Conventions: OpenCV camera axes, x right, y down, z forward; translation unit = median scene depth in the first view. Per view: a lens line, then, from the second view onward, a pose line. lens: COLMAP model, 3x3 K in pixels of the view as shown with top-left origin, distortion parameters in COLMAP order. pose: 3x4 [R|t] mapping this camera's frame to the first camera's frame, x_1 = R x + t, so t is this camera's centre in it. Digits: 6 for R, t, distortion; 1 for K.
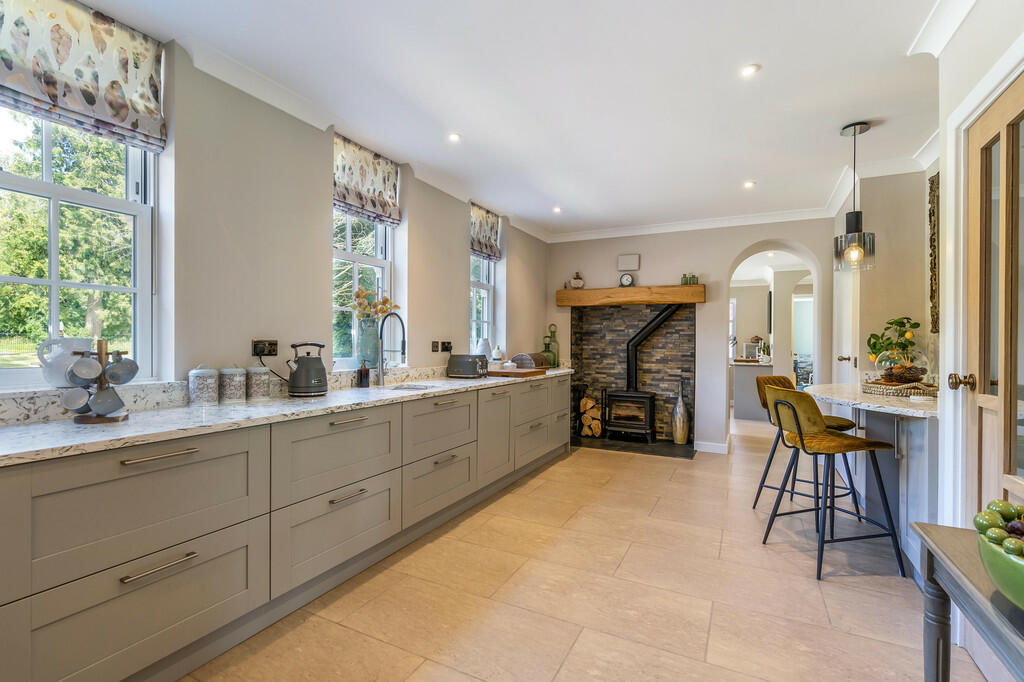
lens RADIAL K [[468.2, 0, 505.5], [0, 468.2, 343.6], [0, 0, 1]] dist [0.000956, 0.000190]
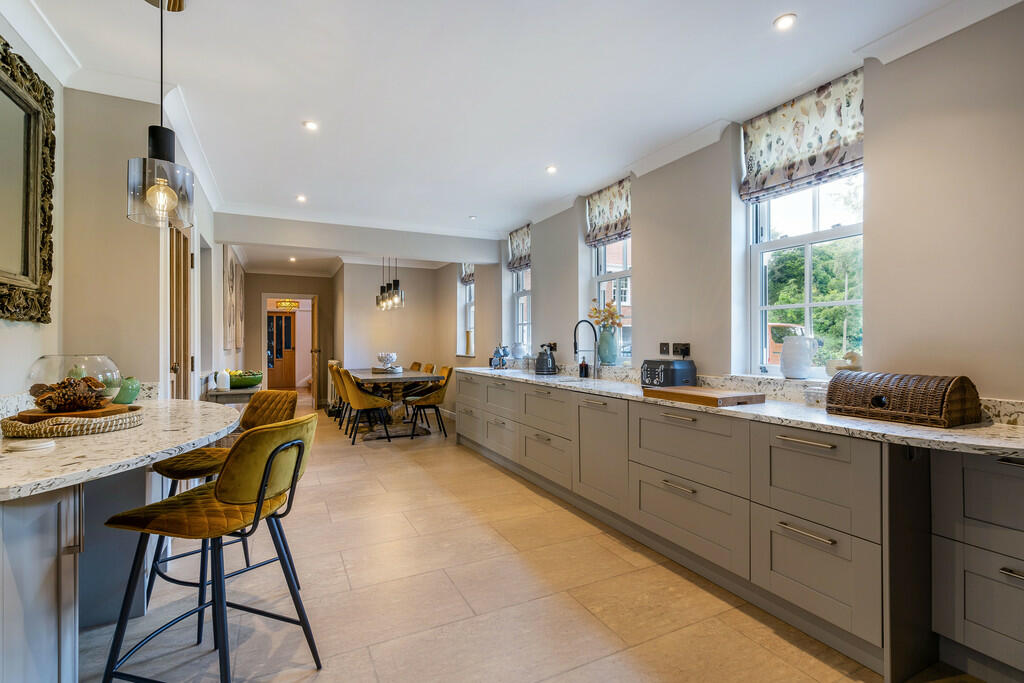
lens RADIAL K [[466.3, 0, 512.7], [0, 466.3, 364.3], [0, 0, 1]] dist [-0.048472, 0.000205]
pose [[-0.591031, 0.011157, -0.806572, 0.752548], [-0.023784, 0.999229, 0.031250, 0.016666], [0.806298, 0.037654, -0.590310, 1.375533]]
